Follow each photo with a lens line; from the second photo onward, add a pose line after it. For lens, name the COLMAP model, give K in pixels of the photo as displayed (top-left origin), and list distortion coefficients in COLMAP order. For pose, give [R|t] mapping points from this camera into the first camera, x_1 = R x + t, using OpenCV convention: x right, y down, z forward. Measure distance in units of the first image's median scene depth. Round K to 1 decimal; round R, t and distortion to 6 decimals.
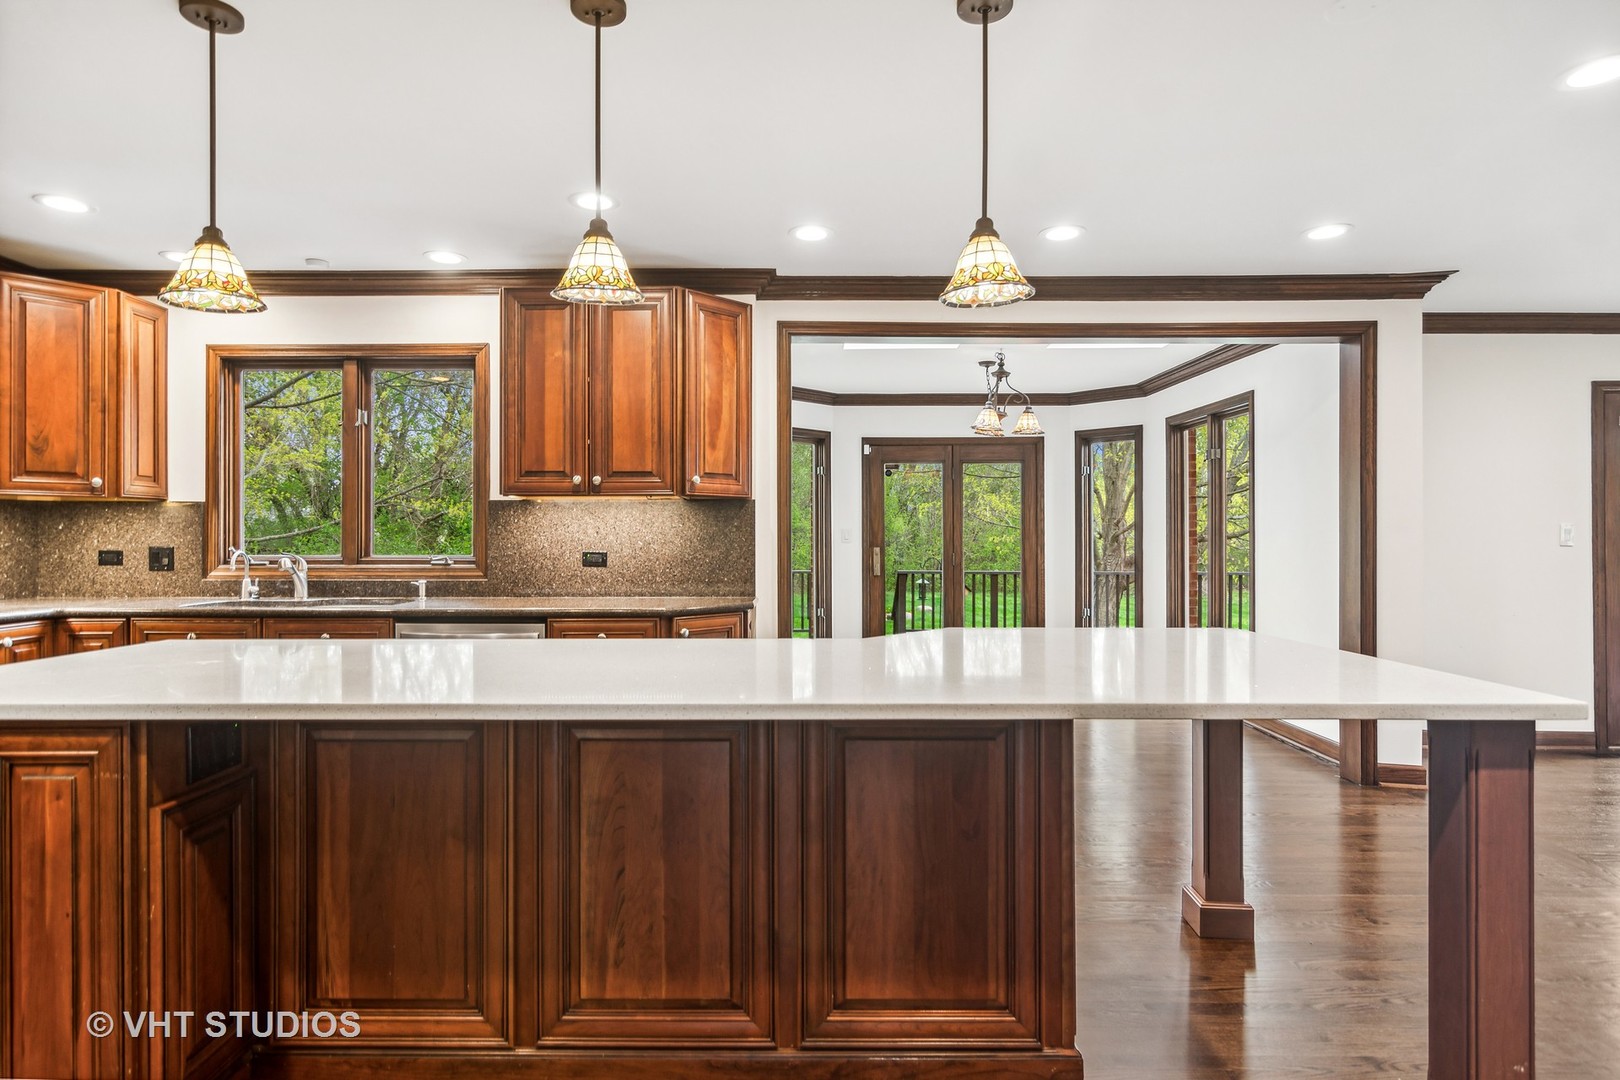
lens RADIAL K [[866.9, 0, 810.0], [0, 866.9, 540.0], [0, 0, 1]] dist [-0.002247, 0.000277]
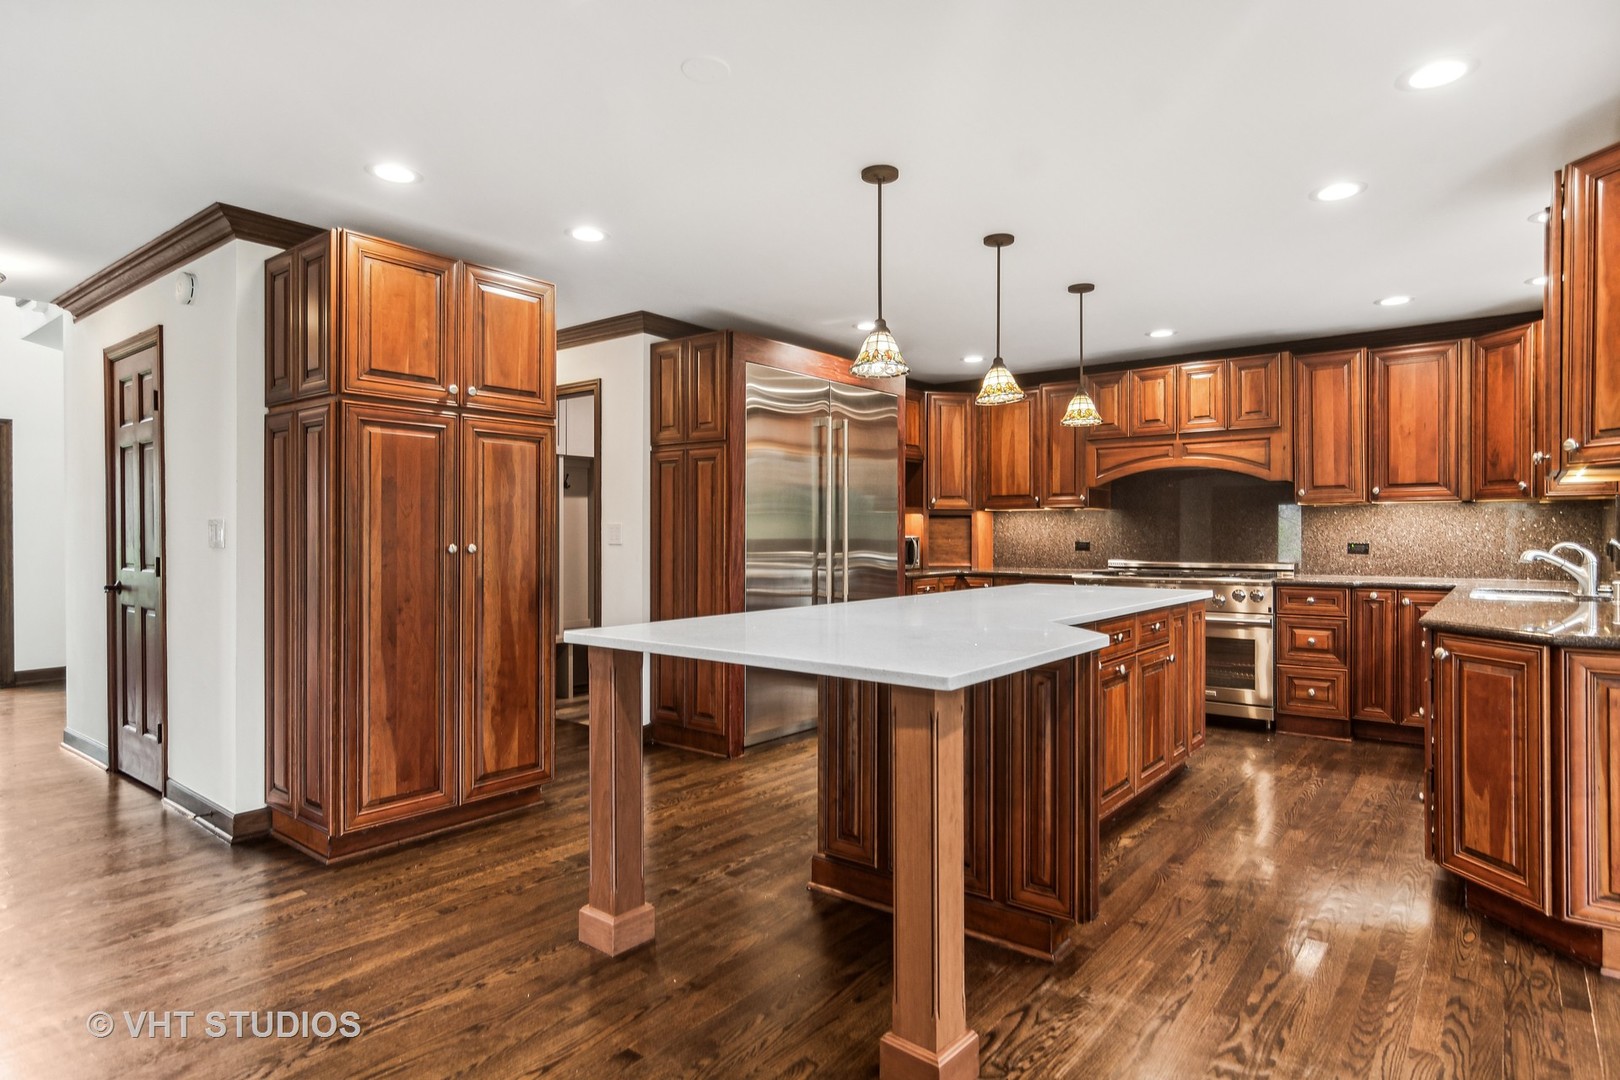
lens RADIAL K [[866.9, 0, 810.0], [0, 866.9, 540.0], [0, 0, 1]] dist [-0.002247, 0.000277]
pose [[-0.627396, 0.008935, -0.778649, 0.681393], [0.000676, 0.999940, 0.010929, -0.003735], [0.778700, 0.006330, -0.627364, 0.887574]]
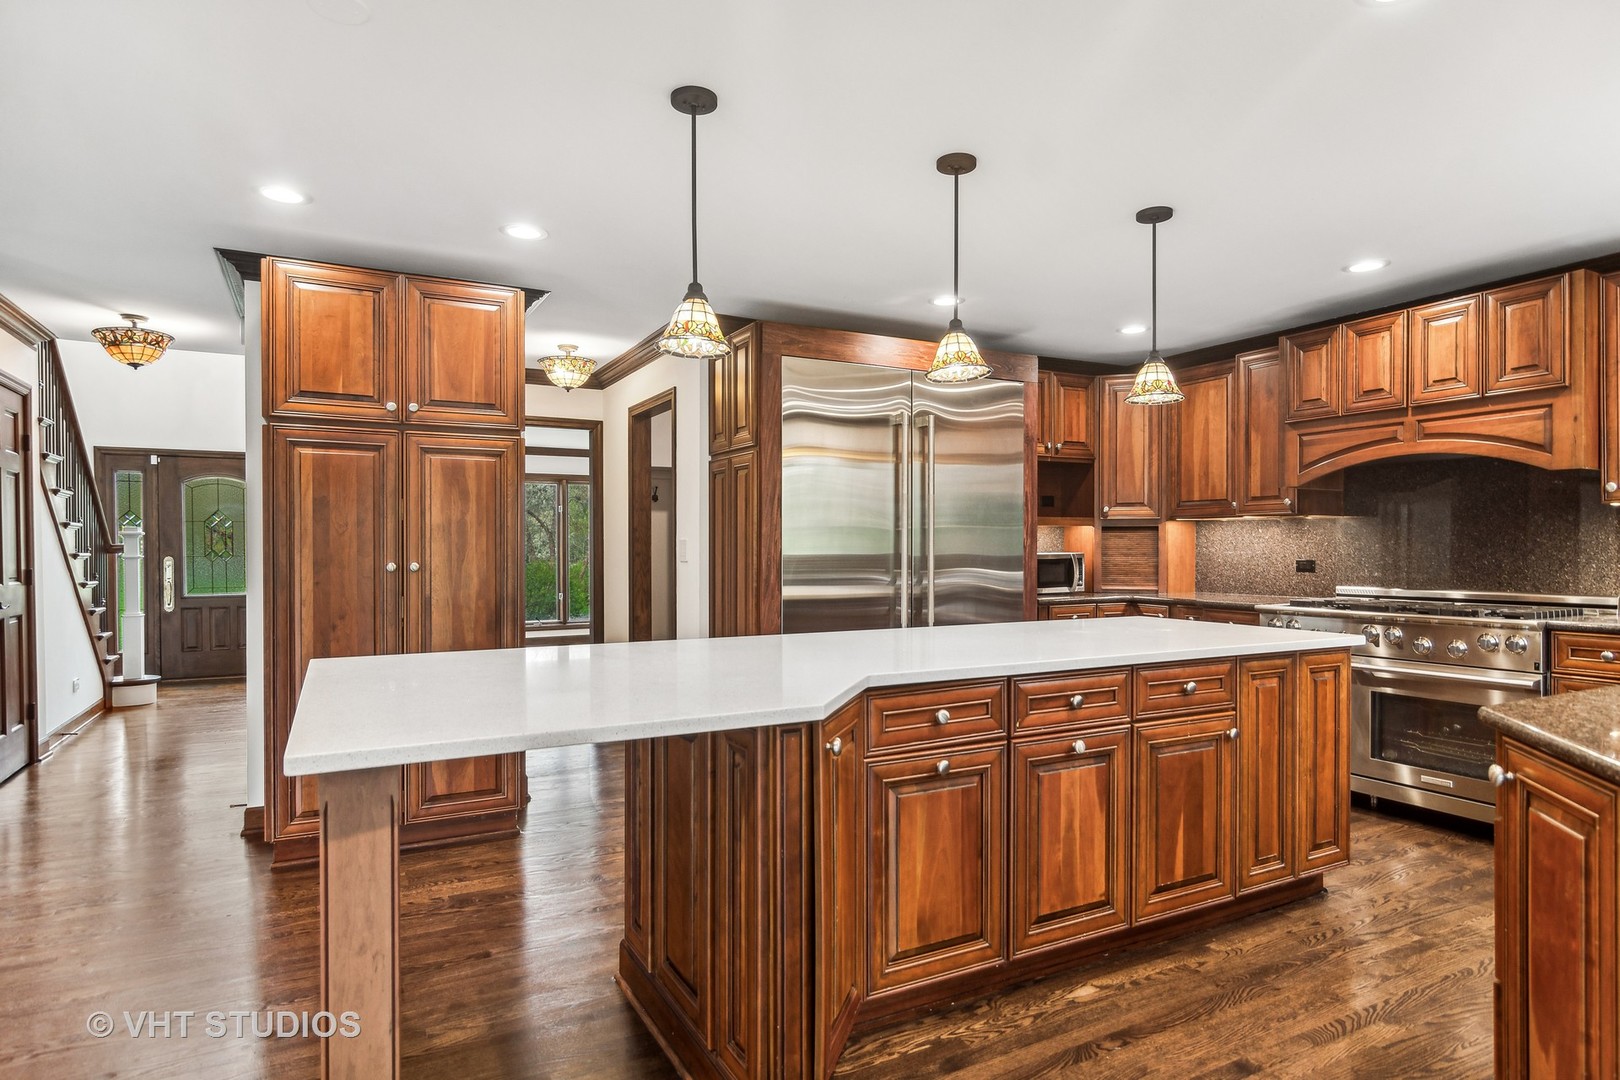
lens RADIAL K [[883.5, 0, 840.1], [0, 883.5, 559.7], [0, 0, 1]] dist [0.002006, 0.000517]
pose [[-0.880394, 0.010608, -0.474125, 0.276831], [0.002917, 0.999852, 0.016955, -0.006289], [0.474234, 0.013544, -0.880294, 1.042911]]
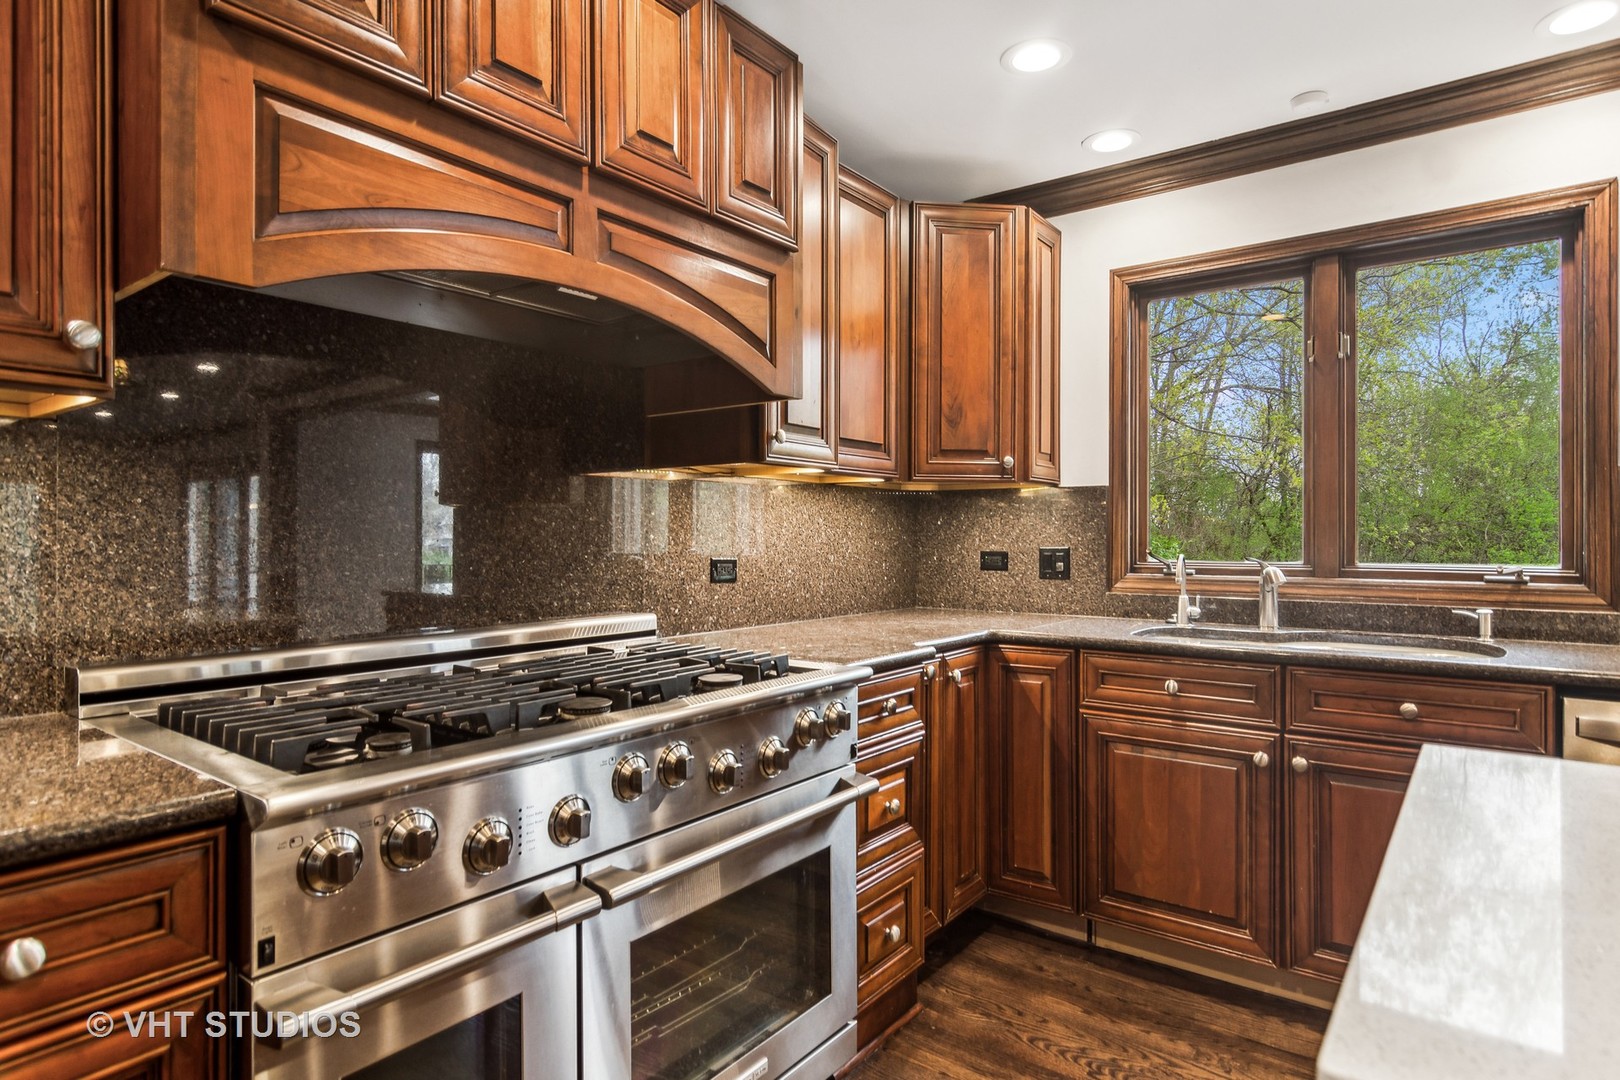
lens RADIAL K [[930.5, 0, 840.6], [0, 930.5, 538.4], [0, 0, 1]] dist [0.021089, 0.000140]
pose [[0.794139, 0.001600, -0.607734, -0.403333], [-0.004075, 0.999988, -0.002693, 0.002750], [0.607722, 0.004615, 0.794136, 0.237877]]
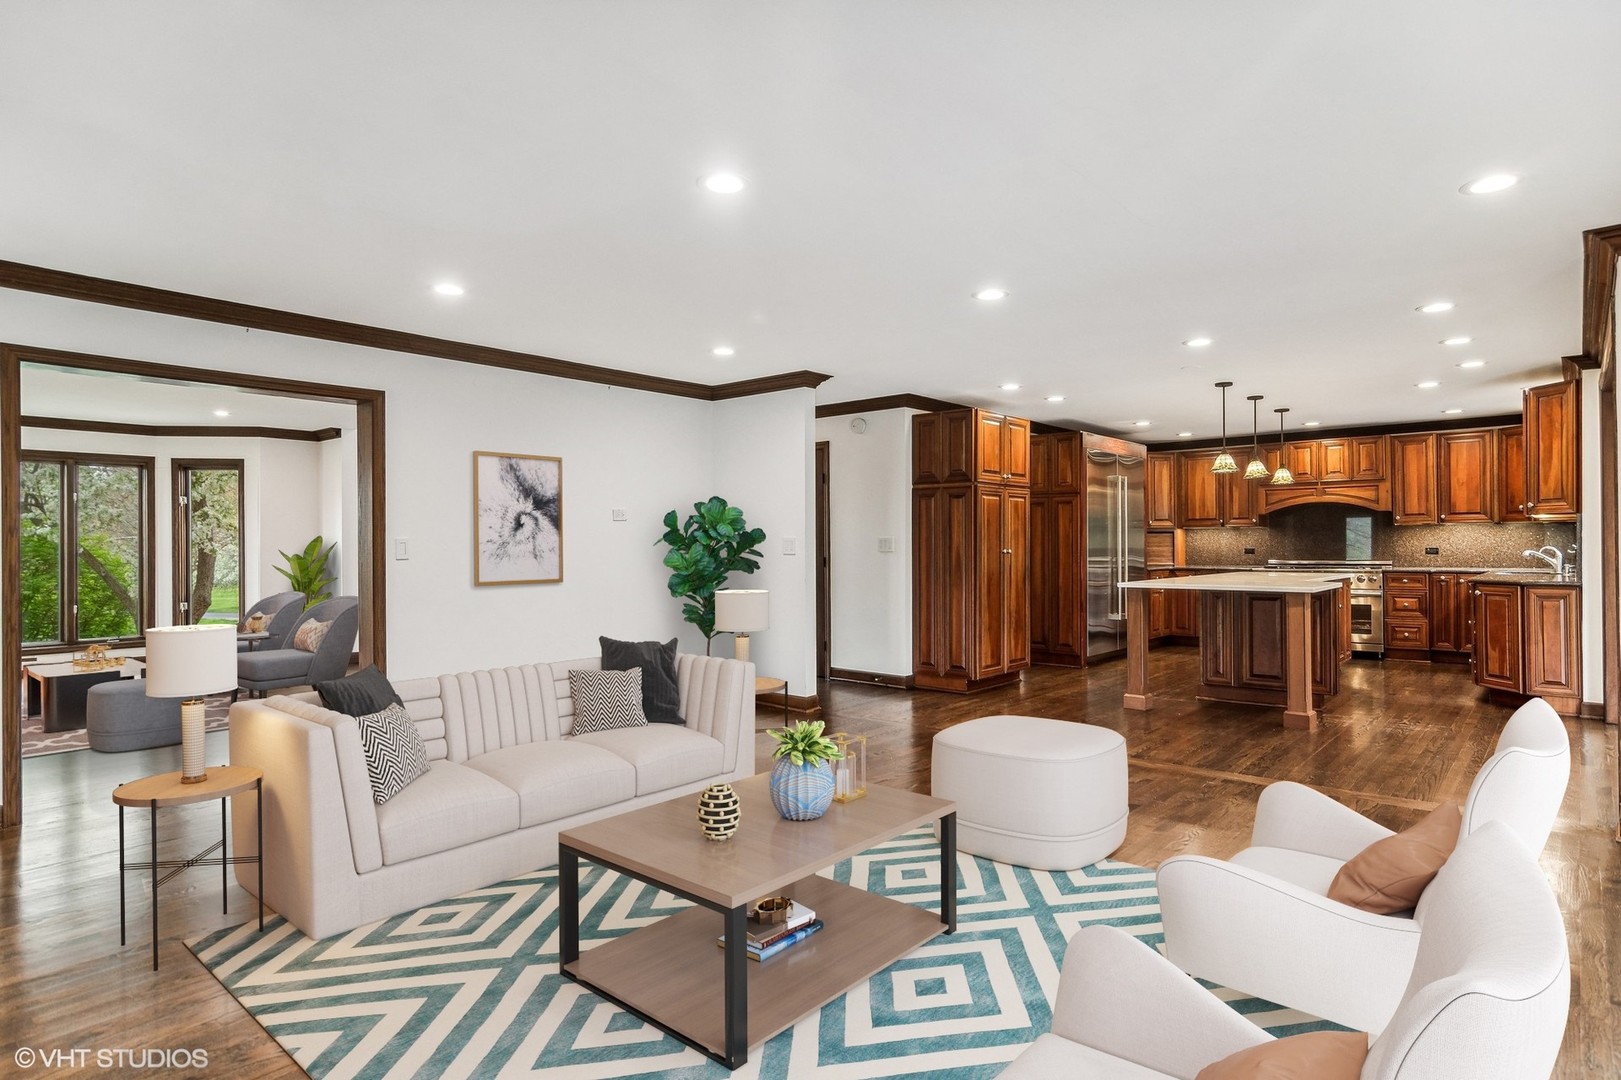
lens RADIAL K [[891.5, 0, 817.3], [0, 891.5, 543.2], [0, 0, 1]] dist [-0.000275, 0.001585]
pose [[-0.644366, 0.004673, -0.764703, 1.849707], [0.006174, 0.999981, 0.000908, -0.007187], [0.764693, -0.004136, -0.644382, 0.973874]]
